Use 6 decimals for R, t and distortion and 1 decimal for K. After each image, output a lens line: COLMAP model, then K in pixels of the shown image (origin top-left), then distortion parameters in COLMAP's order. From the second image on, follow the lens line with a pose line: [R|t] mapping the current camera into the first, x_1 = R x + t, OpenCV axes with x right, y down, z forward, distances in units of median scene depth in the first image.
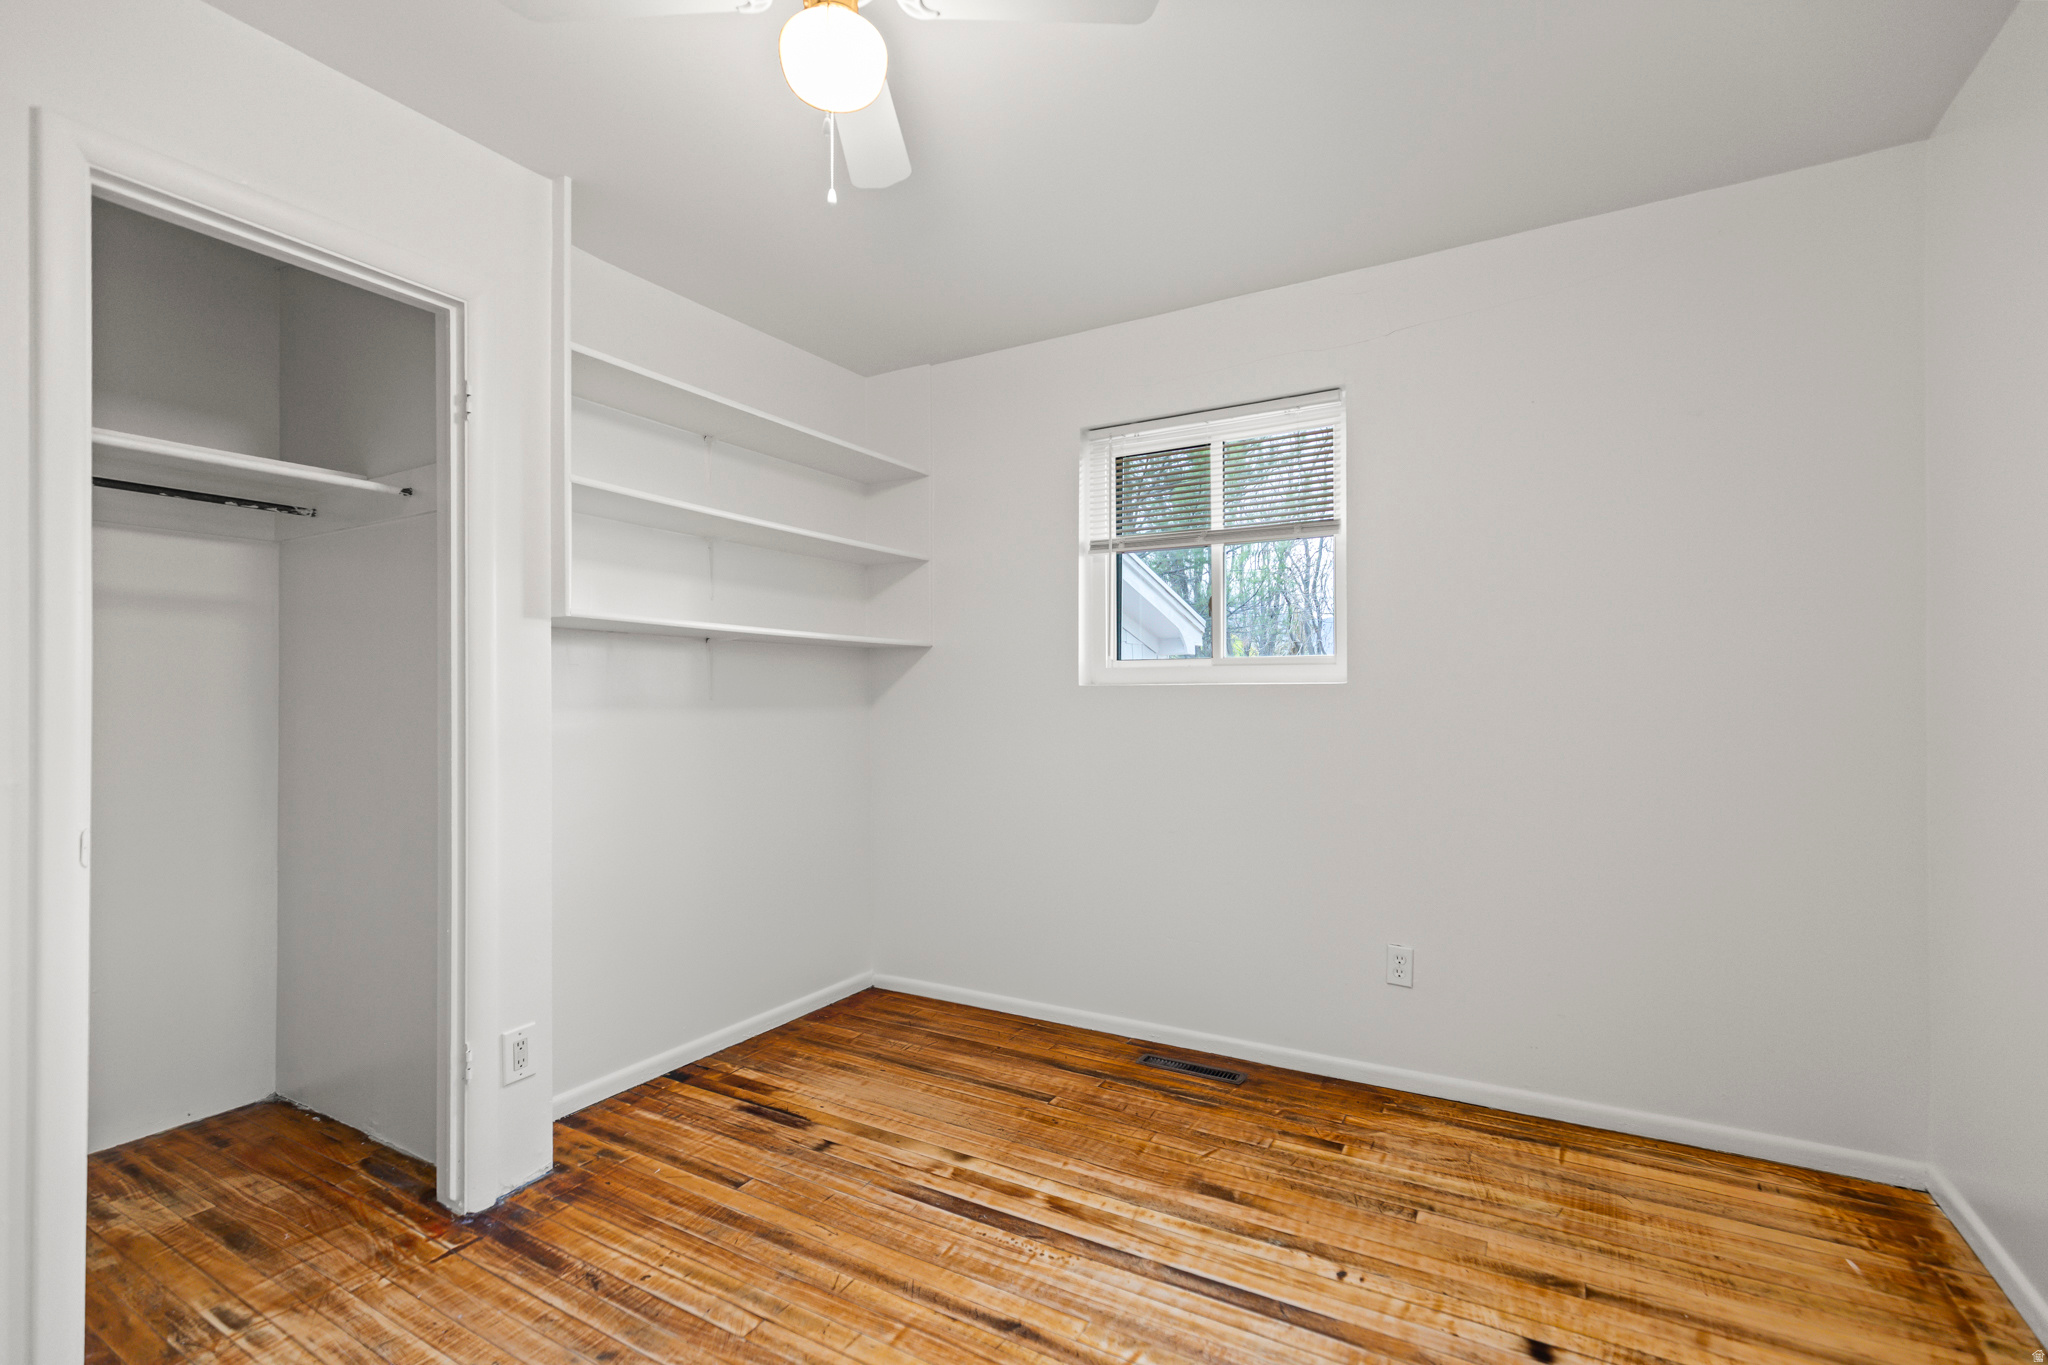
lens RADIAL K [[941.6, 0, 1031.0], [0, 941.6, 683.1], [0, 0, 1]] dist [0.005002, -0.000521]
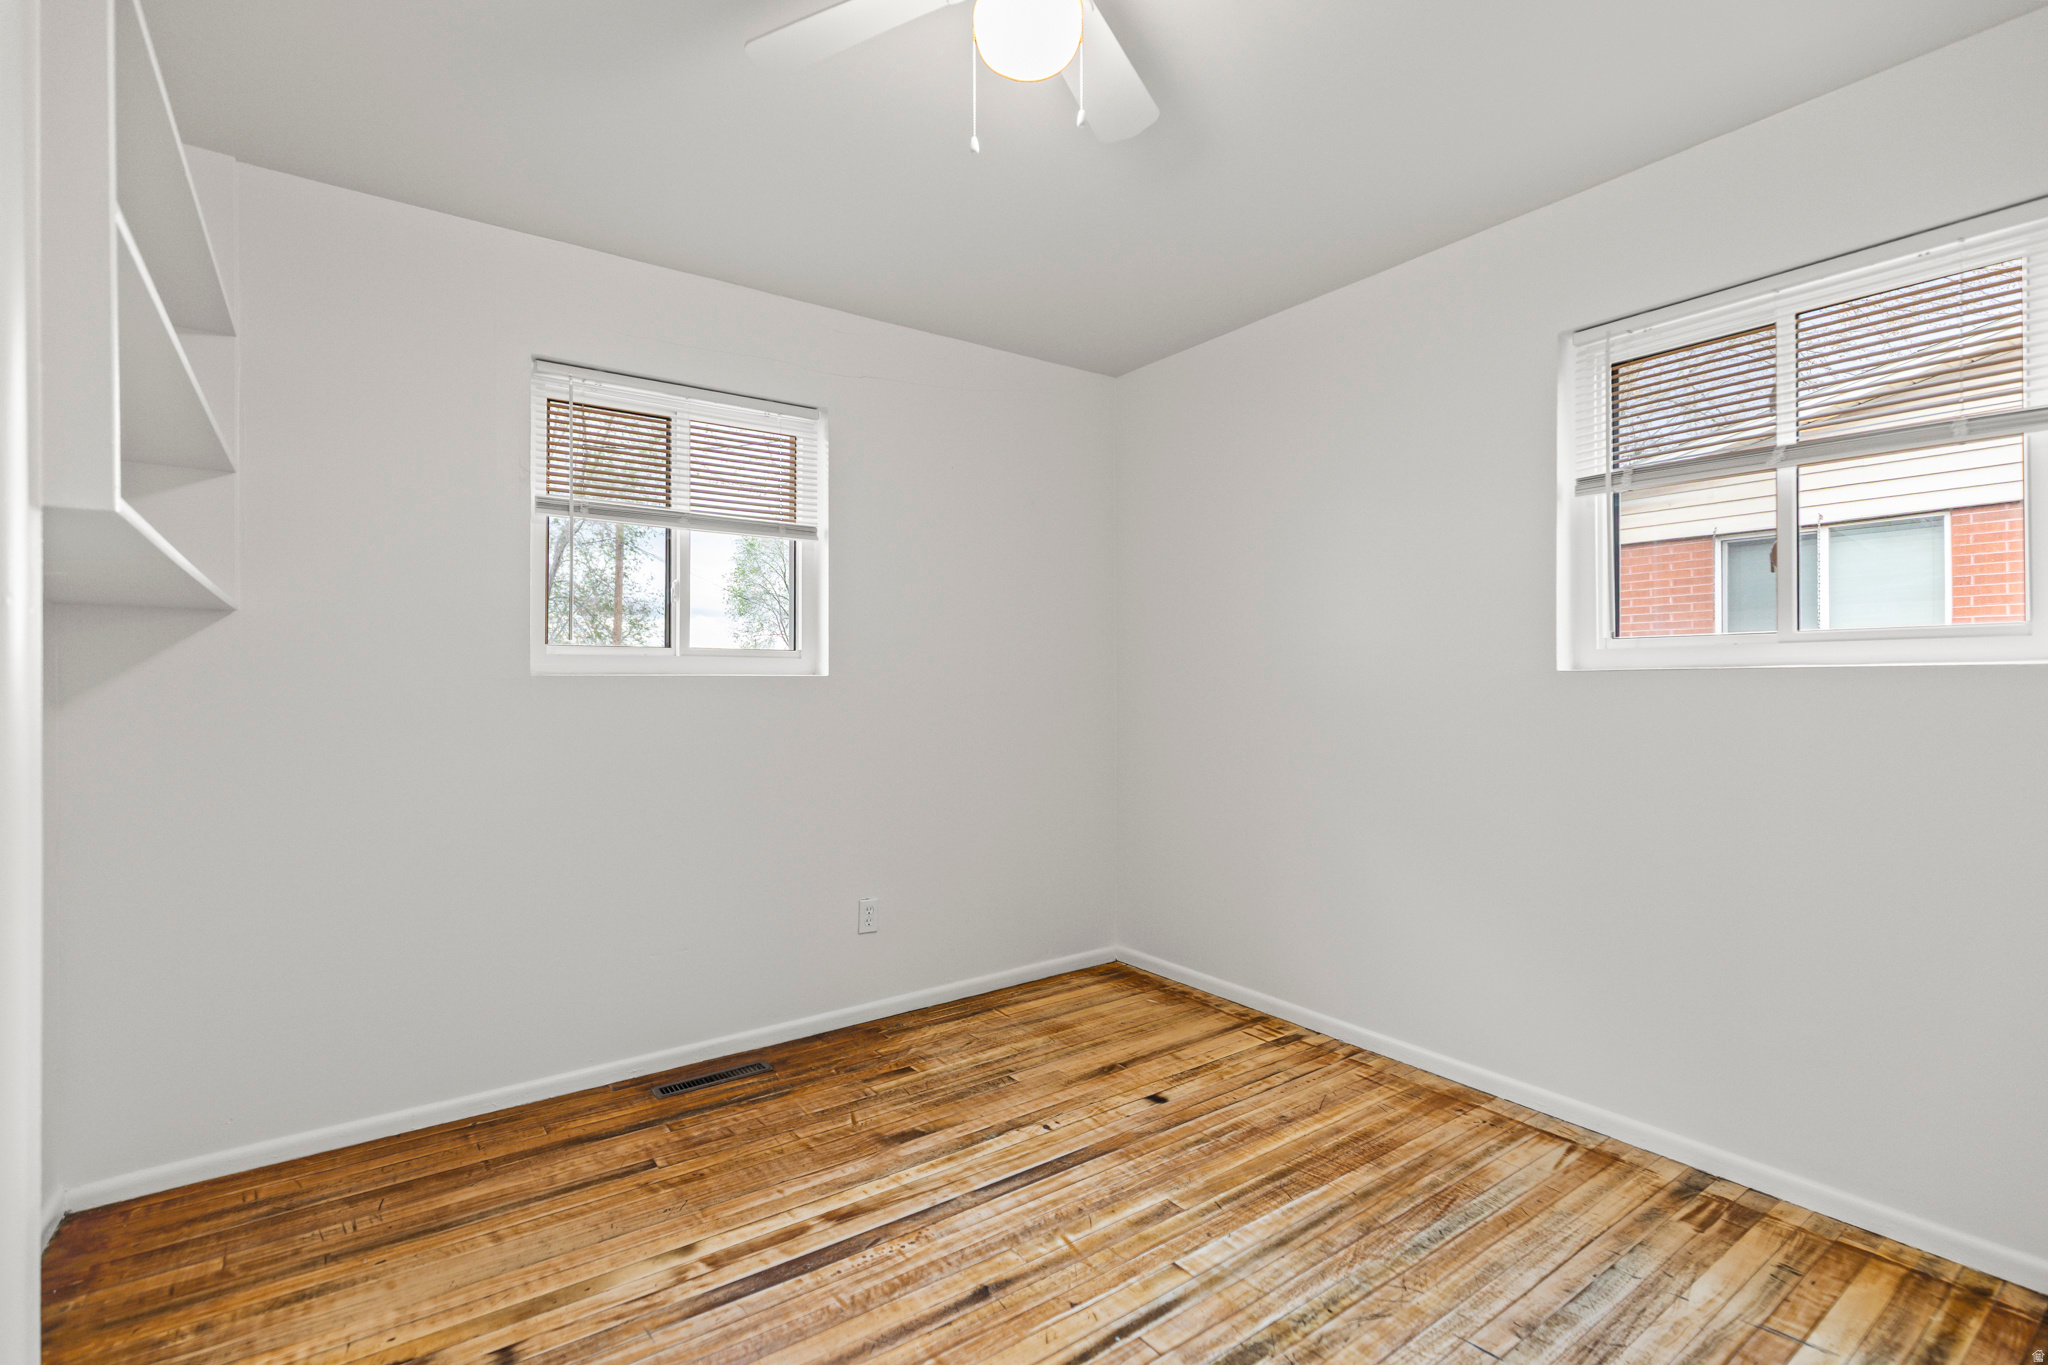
lens RADIAL K [[941.6, 0, 1032.6], [0, 941.6, 683.8], [0, 0, 1]] dist [0.005002, -0.000521]
pose [[0.405938, -0.000819, 0.913900, -0.711125], [-0.004353, 0.999987, 0.002830, 0.007659], [-0.913890, -0.005127, 0.405929, 0.401339]]
